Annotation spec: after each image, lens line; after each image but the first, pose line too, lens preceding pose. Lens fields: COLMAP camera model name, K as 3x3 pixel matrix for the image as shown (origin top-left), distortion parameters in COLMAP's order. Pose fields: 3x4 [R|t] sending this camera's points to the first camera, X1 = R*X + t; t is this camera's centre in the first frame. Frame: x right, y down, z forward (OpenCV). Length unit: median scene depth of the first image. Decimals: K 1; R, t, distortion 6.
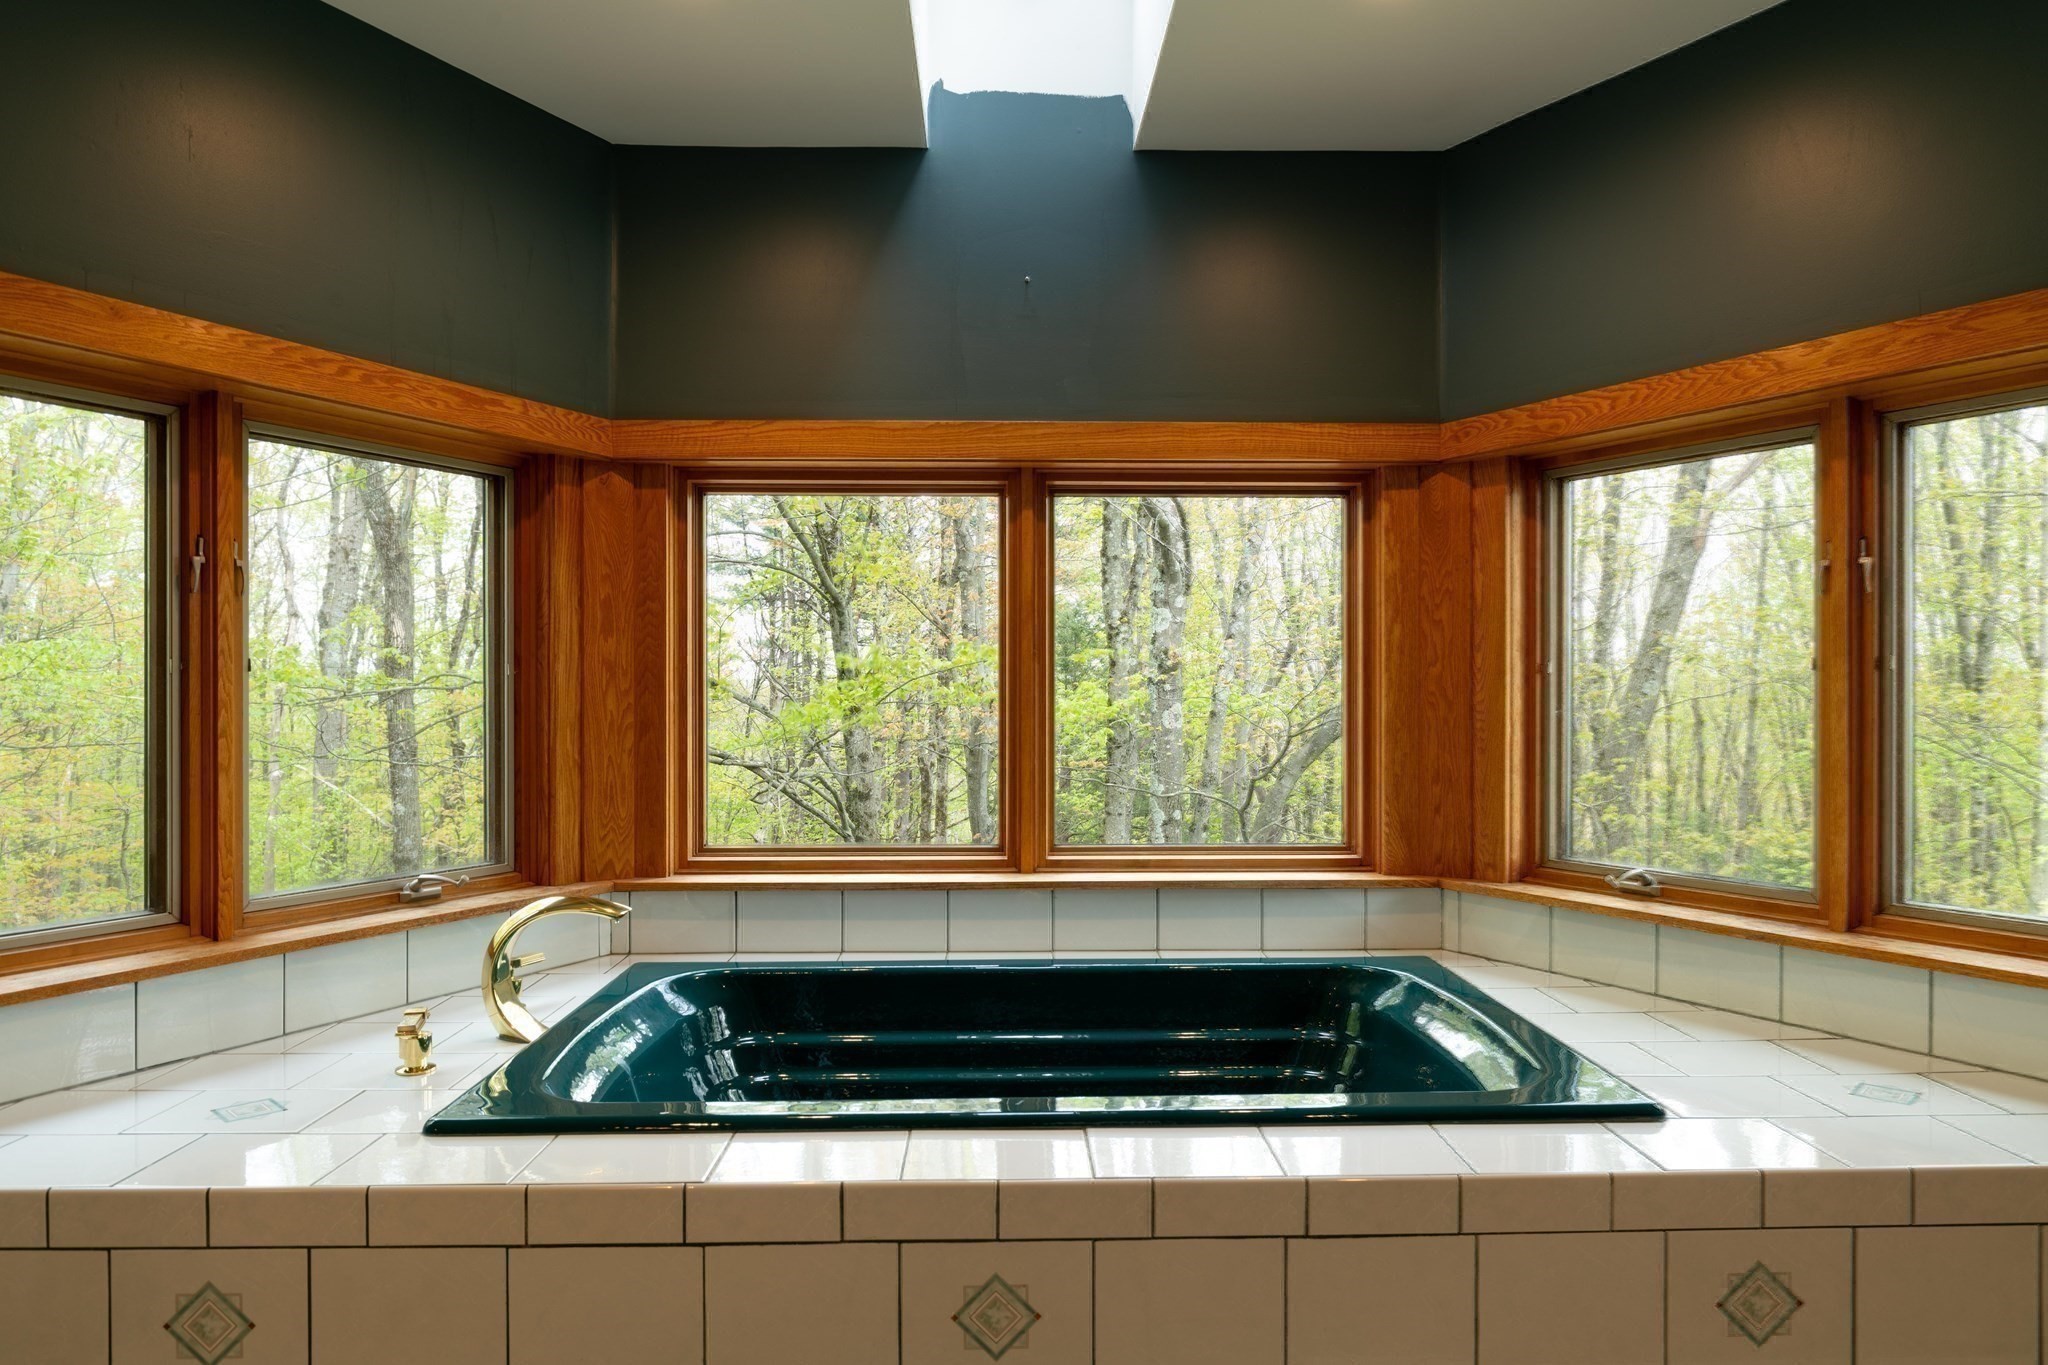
lens RADIAL K [[1303.5, 0, 1028.7], [0, 1303.5, 692.2], [0, 0, 1]] dist [0.002508, -0.000646]
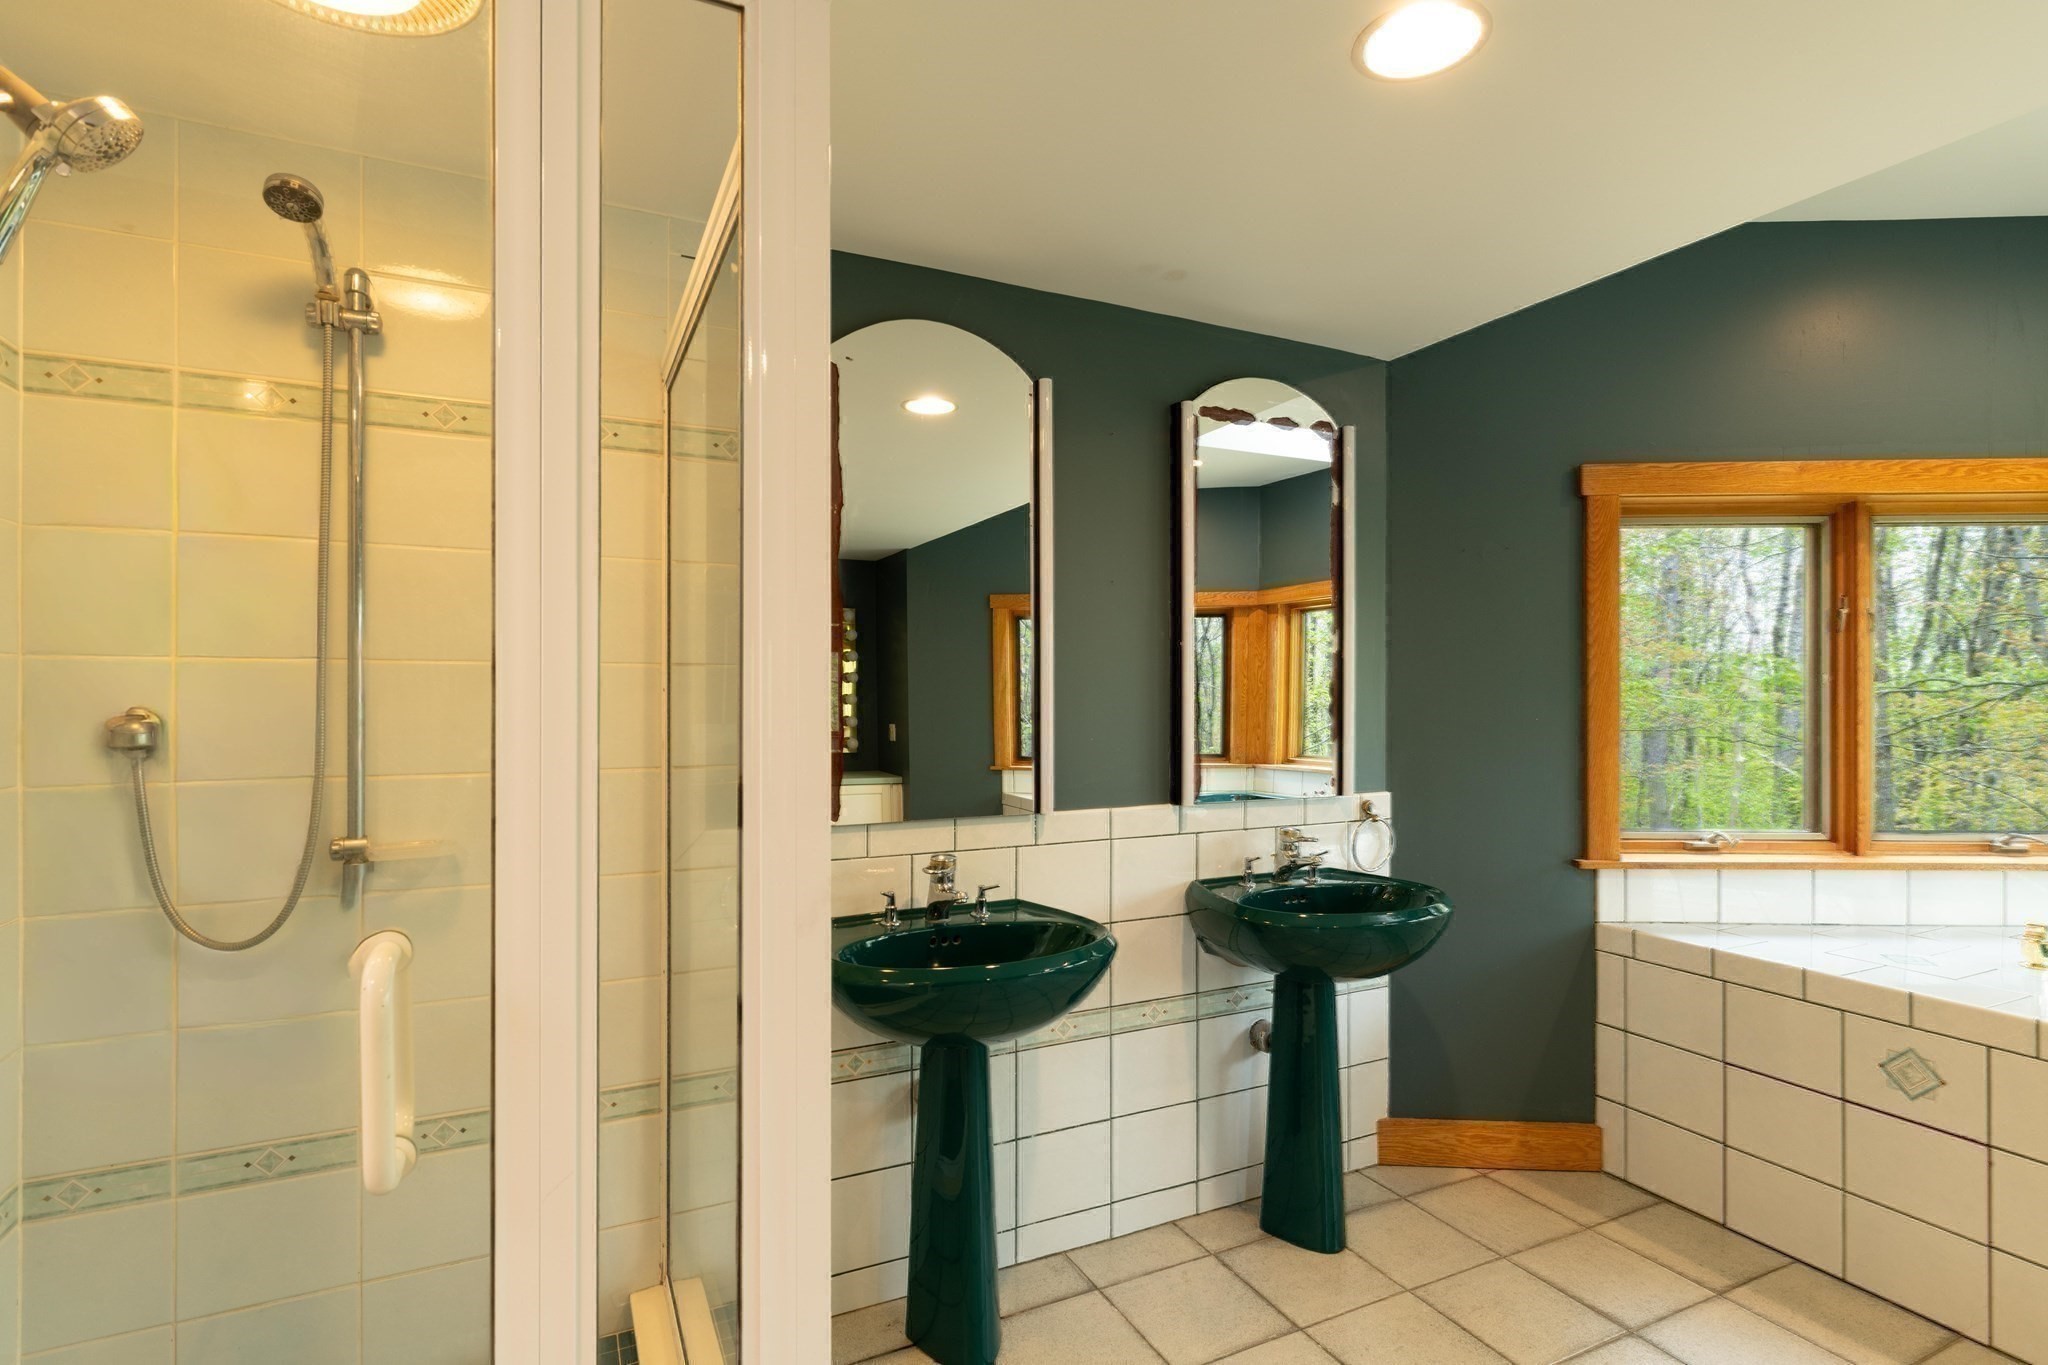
lens RADIAL K [[993.0, 0, 1026.7], [0, 993.0, 689.4], [0, 0, 1]] dist [-0.003852, -0.000889]
pose [[0.418882, -0.002456, -0.908037, 0.034827], [-0.002112, 0.999991, -0.003679, -0.000474], [0.908038, 0.003459, 0.418873, -0.396193]]
